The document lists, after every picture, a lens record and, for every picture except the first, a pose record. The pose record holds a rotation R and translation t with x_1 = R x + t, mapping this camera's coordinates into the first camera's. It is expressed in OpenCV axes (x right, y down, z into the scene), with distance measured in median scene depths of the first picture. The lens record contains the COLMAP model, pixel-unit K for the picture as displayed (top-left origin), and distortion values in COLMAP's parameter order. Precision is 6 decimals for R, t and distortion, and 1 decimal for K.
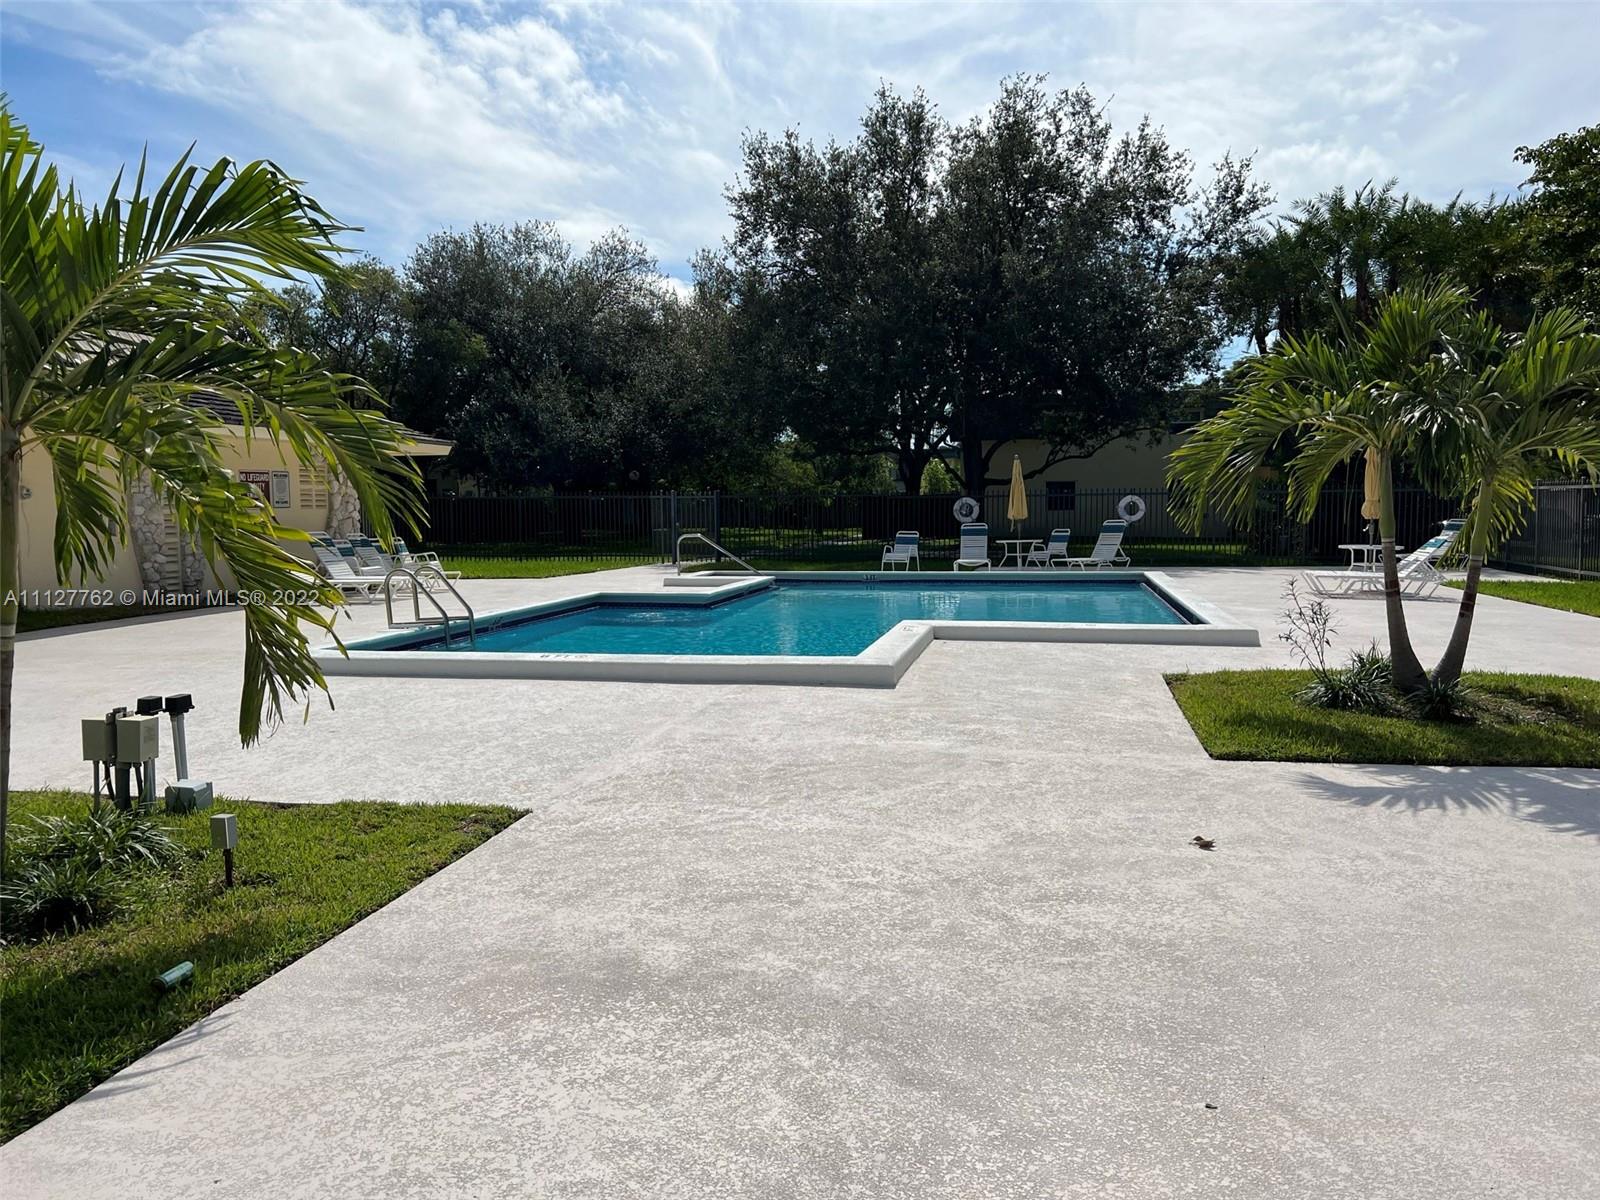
lens RADIAL K [[1211.6, 0, 819.7], [0, 1211.6, 604.4], [0, 0, 1]] dist [0.058512, -0.083277]
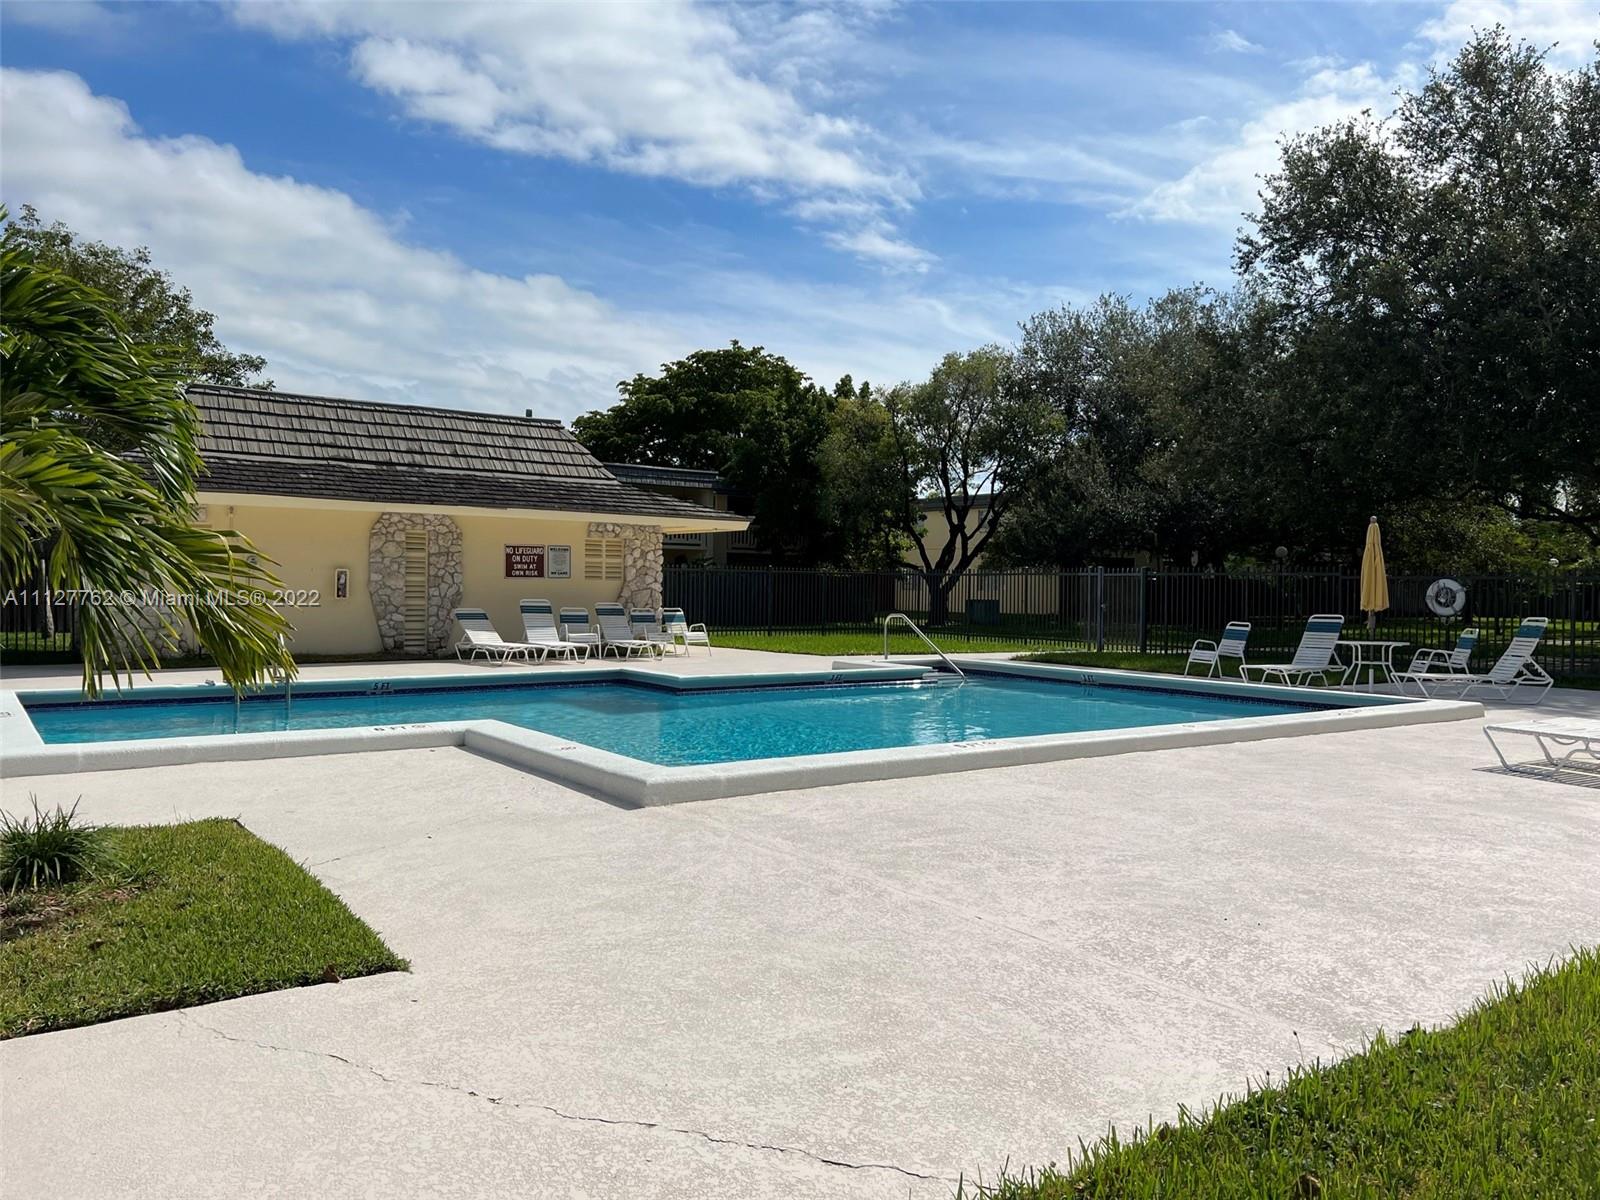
lens RADIAL K [[1211.6, 0, 819.7], [0, 1211.6, 604.4], [0, 0, 1]] dist [0.058512, -0.083277]
pose [[0.721119, 0.023312, -0.692418, 0.458864], [-0.071724, 0.996576, -0.041145, -0.024583], [0.689088, 0.079333, 0.720322, 0.339072]]
